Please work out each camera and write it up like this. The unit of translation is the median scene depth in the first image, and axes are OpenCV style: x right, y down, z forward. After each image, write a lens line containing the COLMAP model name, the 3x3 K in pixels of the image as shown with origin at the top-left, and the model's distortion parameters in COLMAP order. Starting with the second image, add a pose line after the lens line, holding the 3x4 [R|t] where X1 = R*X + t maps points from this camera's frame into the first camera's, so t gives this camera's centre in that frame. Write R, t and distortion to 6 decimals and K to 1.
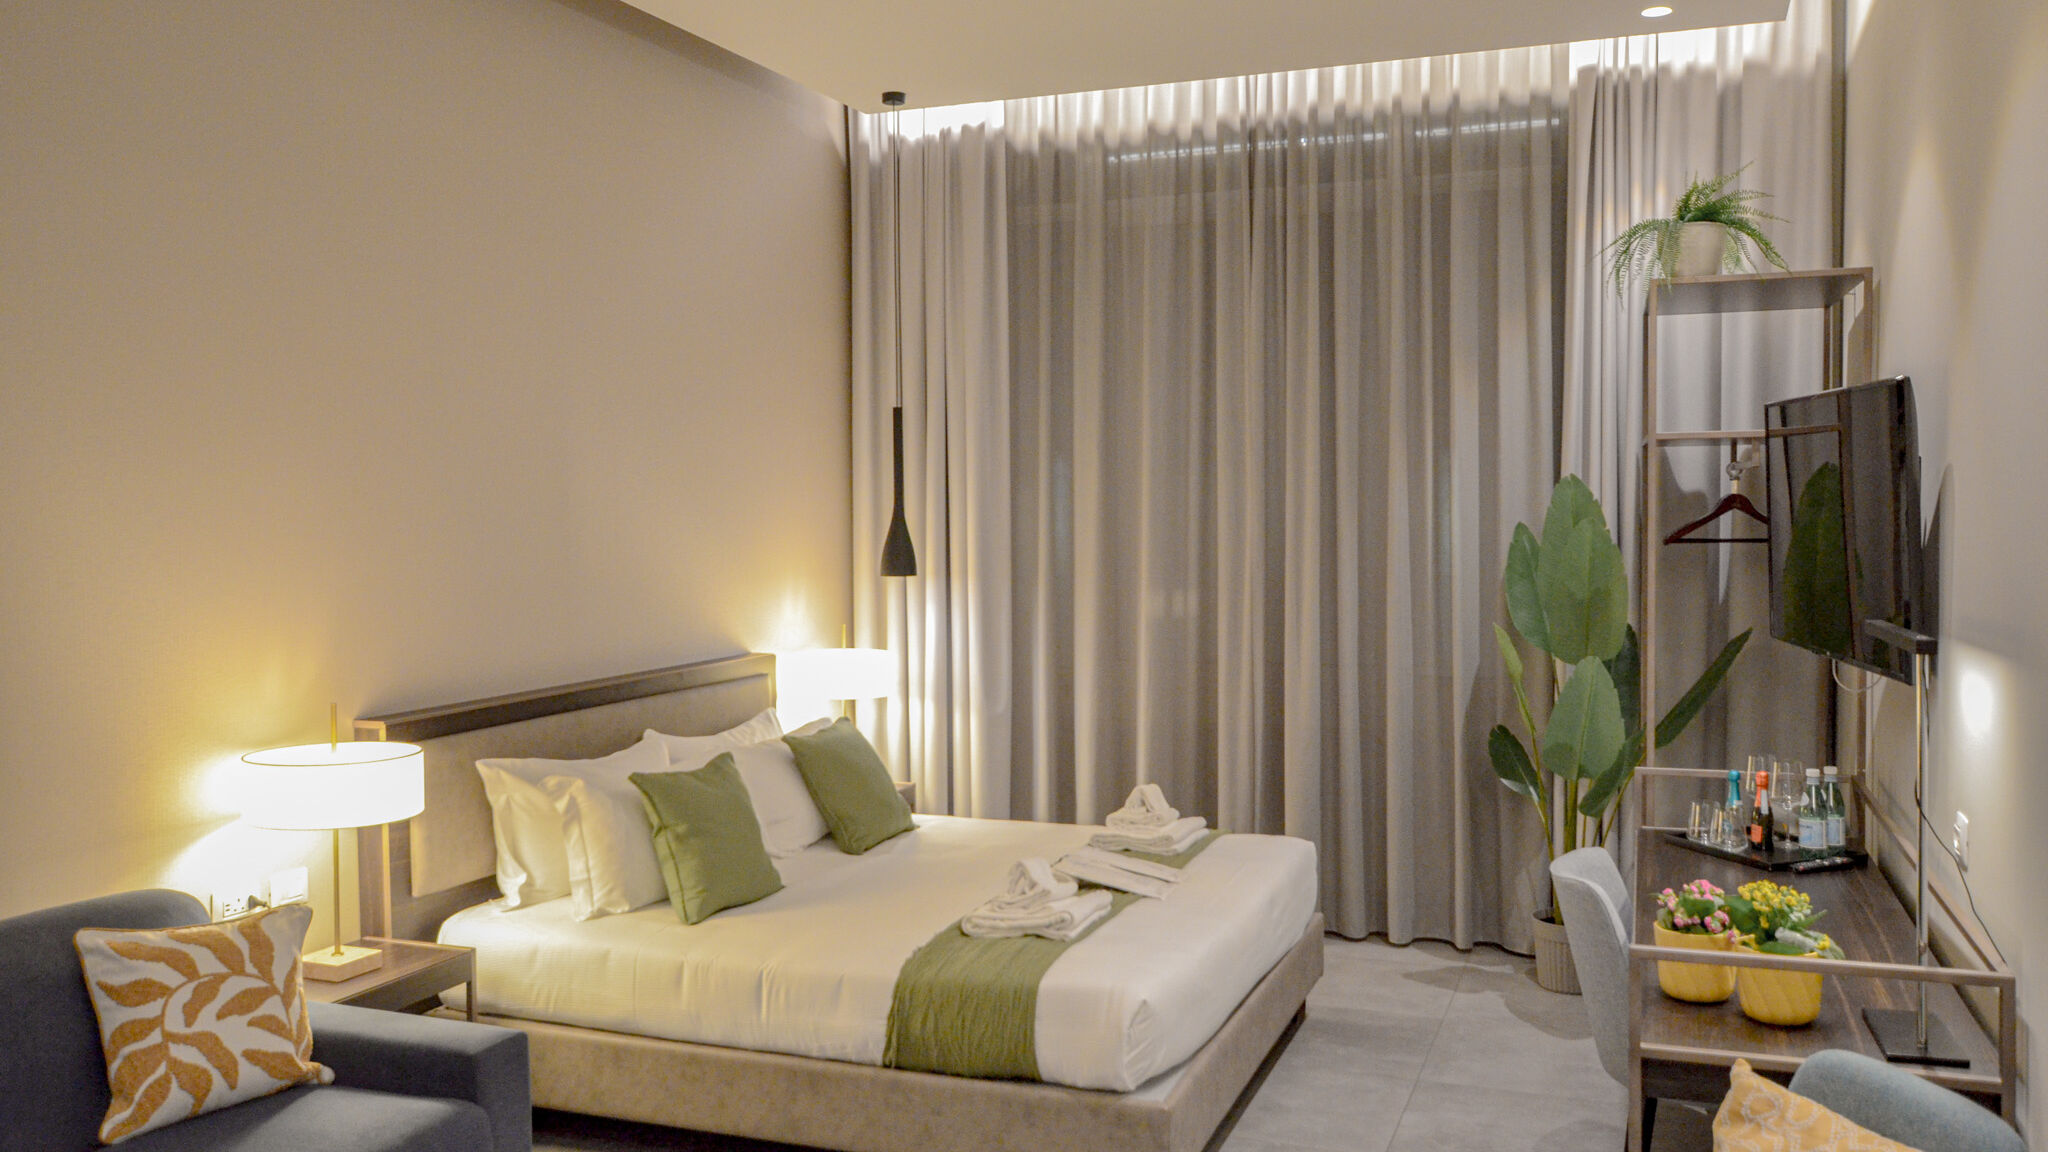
lens RADIAL K [[1660.4, 0, 1036.2], [0, 1660.4, 585.1], [0, 0, 1]] dist [-0.001962, 0.027026]
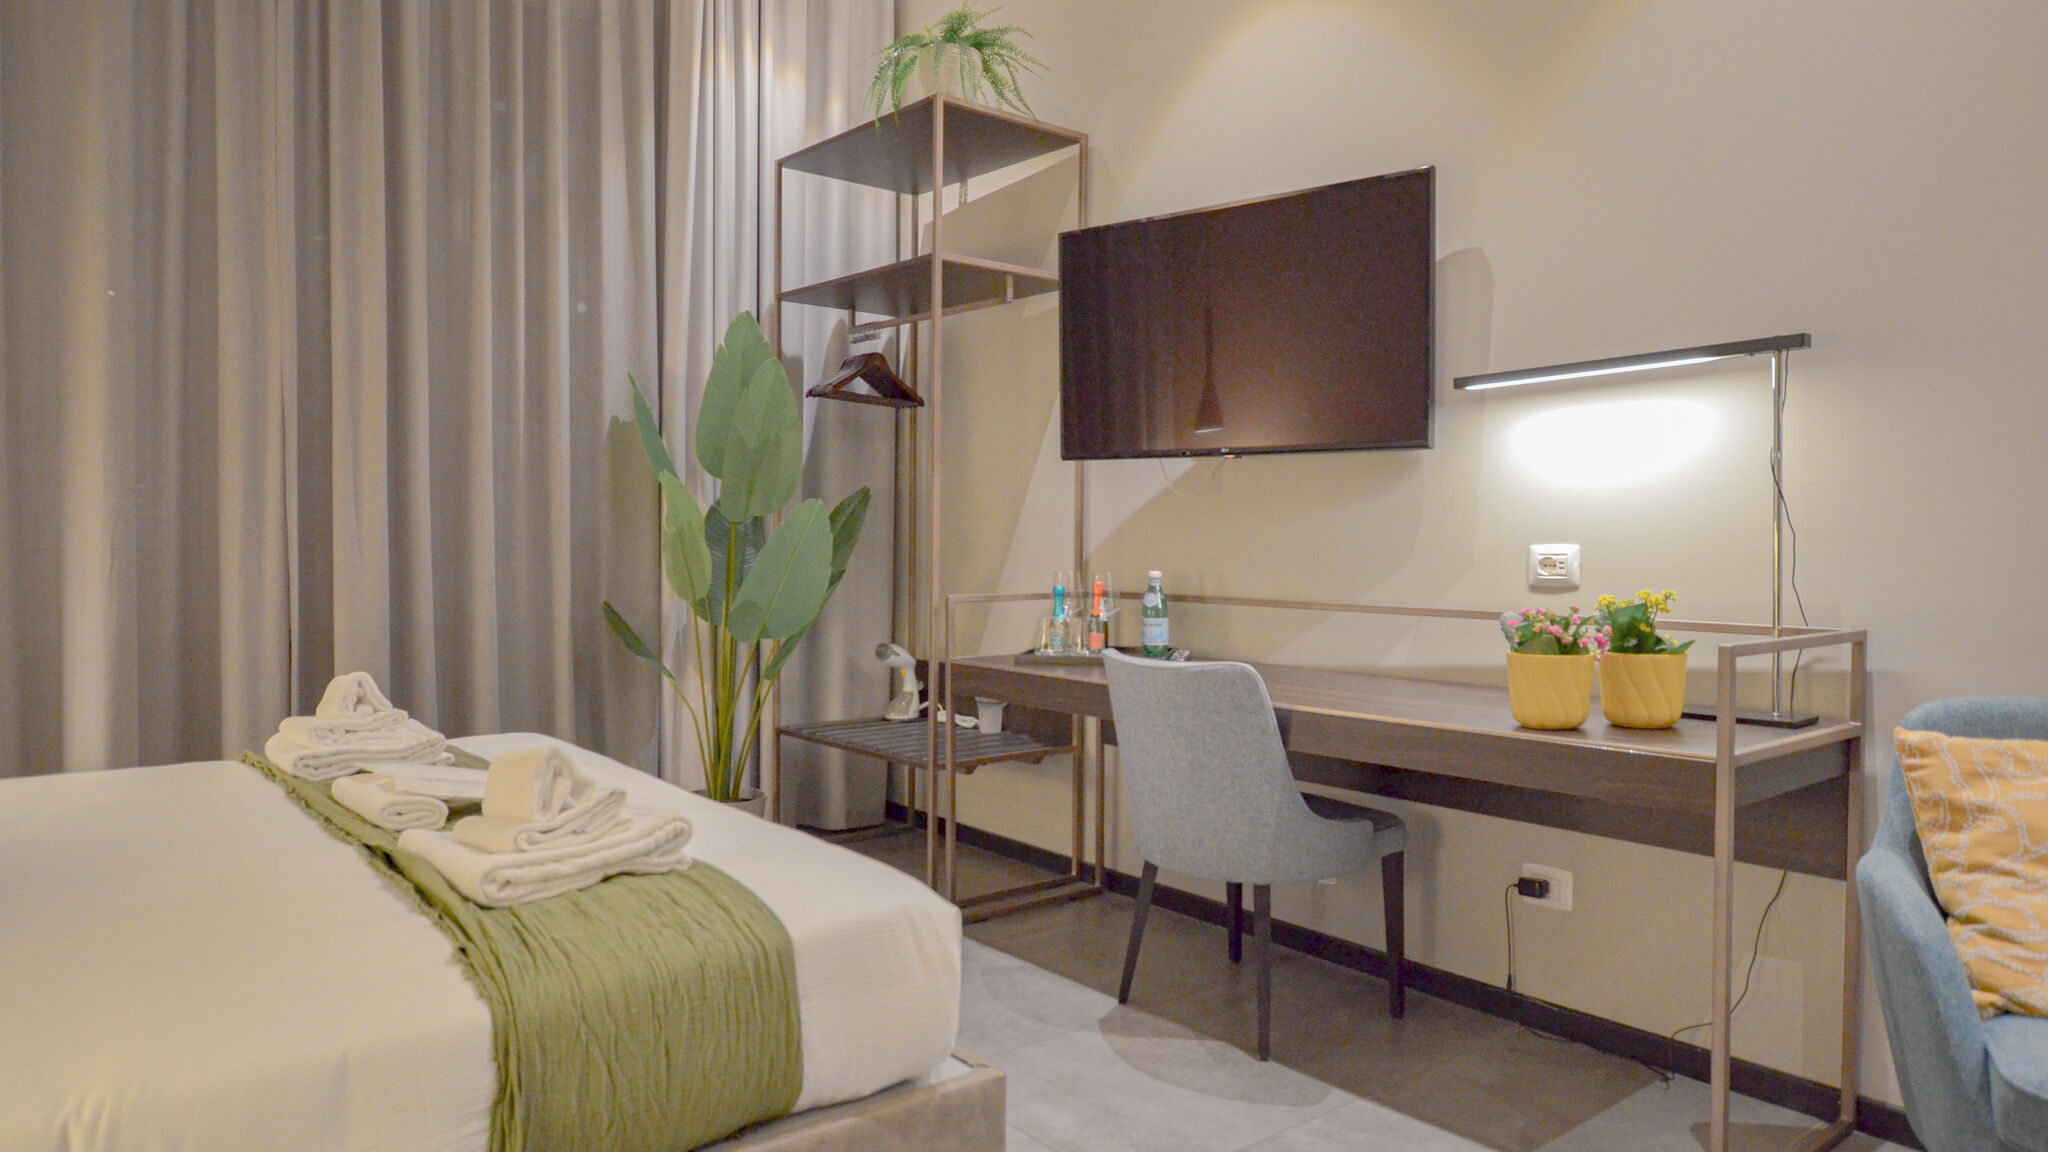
lens RADIAL K [[1291.6, 0, 1042.8], [0, 1291.6, 585.8], [0, 0, 1]] dist [-0.017227, 0.000288]
pose [[0.502158, -0.017903, 0.864591, -0.261472], [0.027772, 0.999604, 0.004569, 0.105222], [-0.864330, 0.021717, 0.502456, 0.592987]]
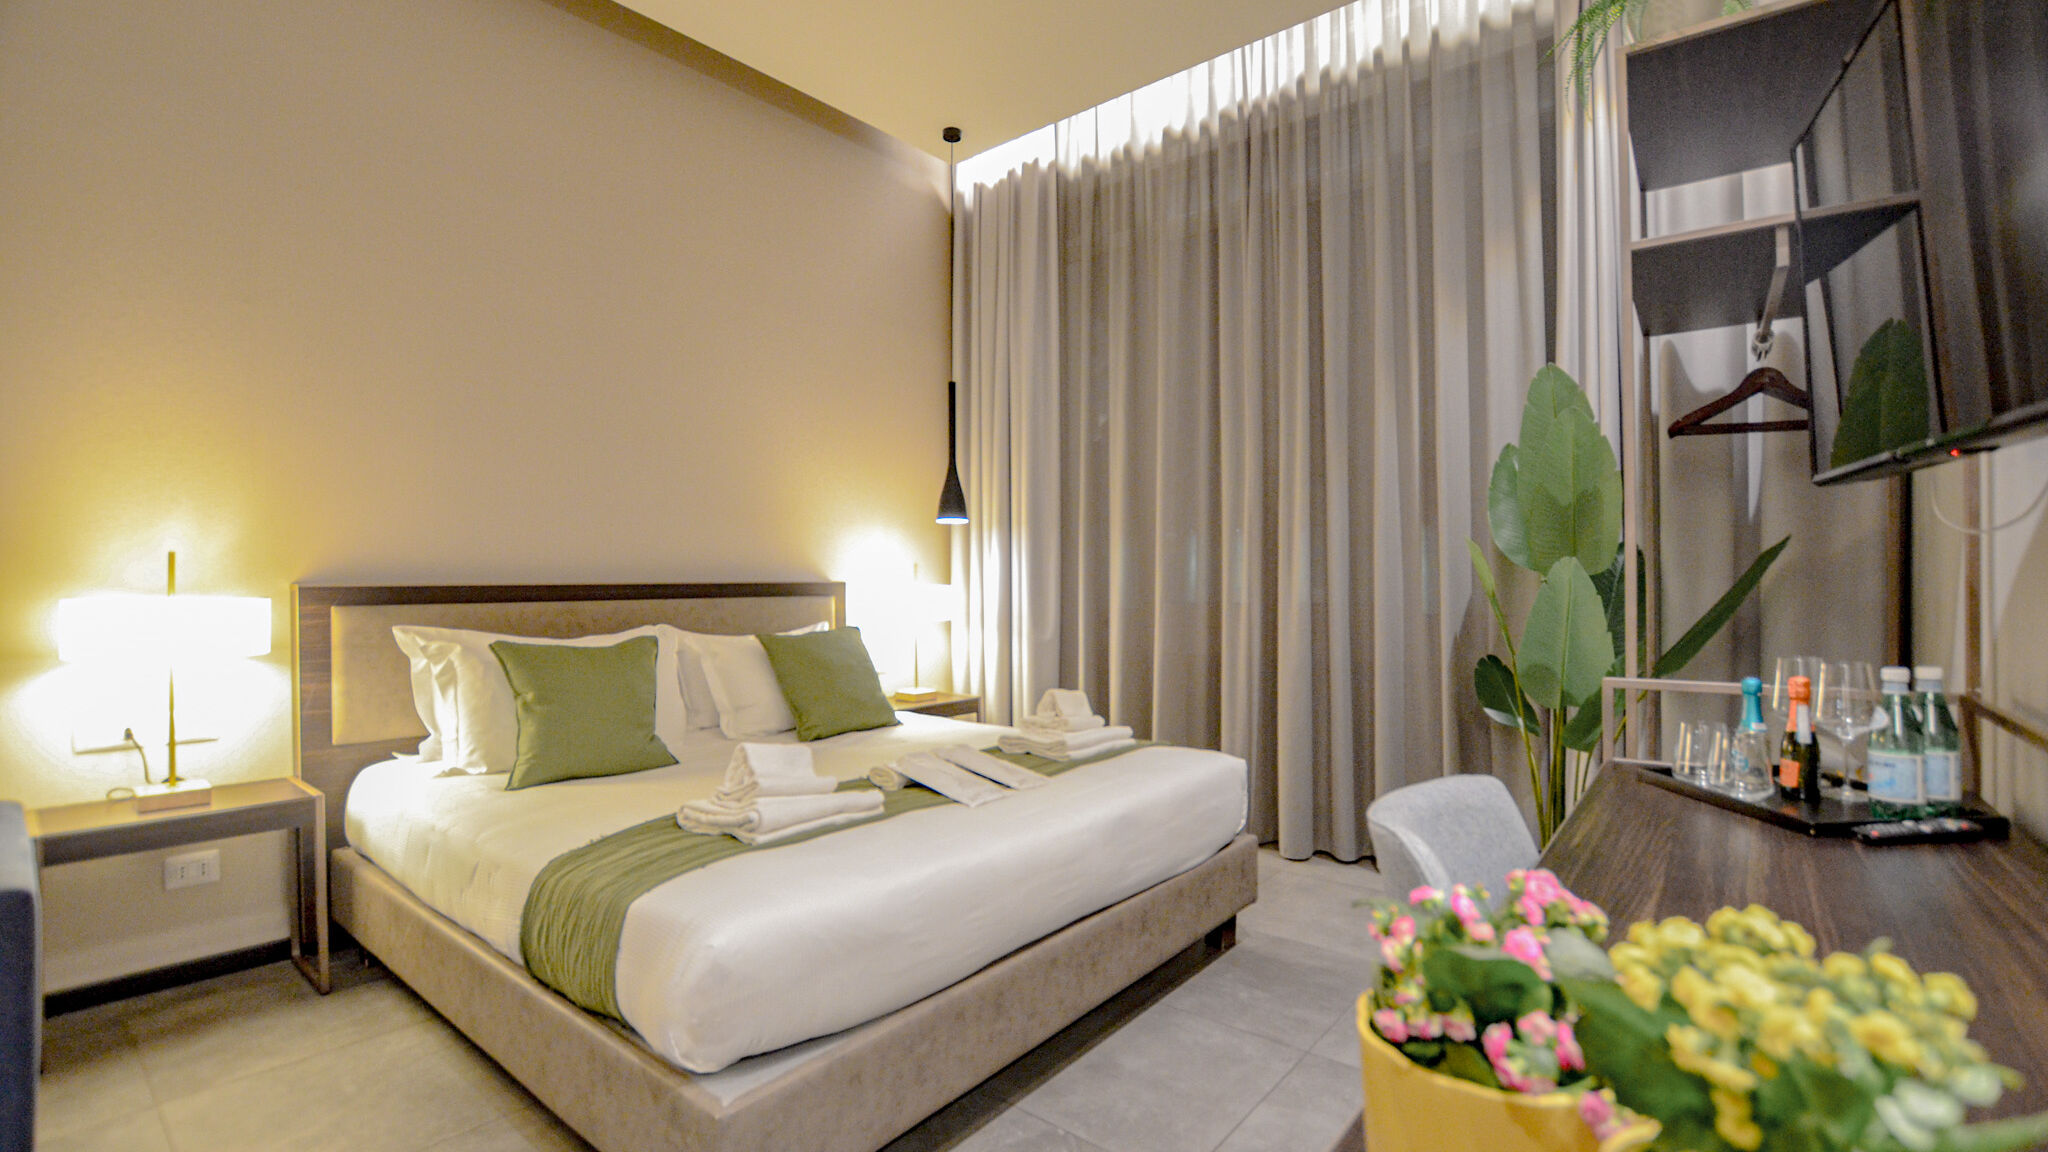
lens RADIAL K [[901.0, 0, 1033.3], [0, 901.0, 579.4], [0, 0, 1]] dist [-0.029148, -0.000007]
pose [[0.949511, 0.003593, -0.313713, 0.247983], [-0.018377, 0.998855, -0.044180, 0.089784], [0.313195, 0.047714, 0.948490, 0.549940]]
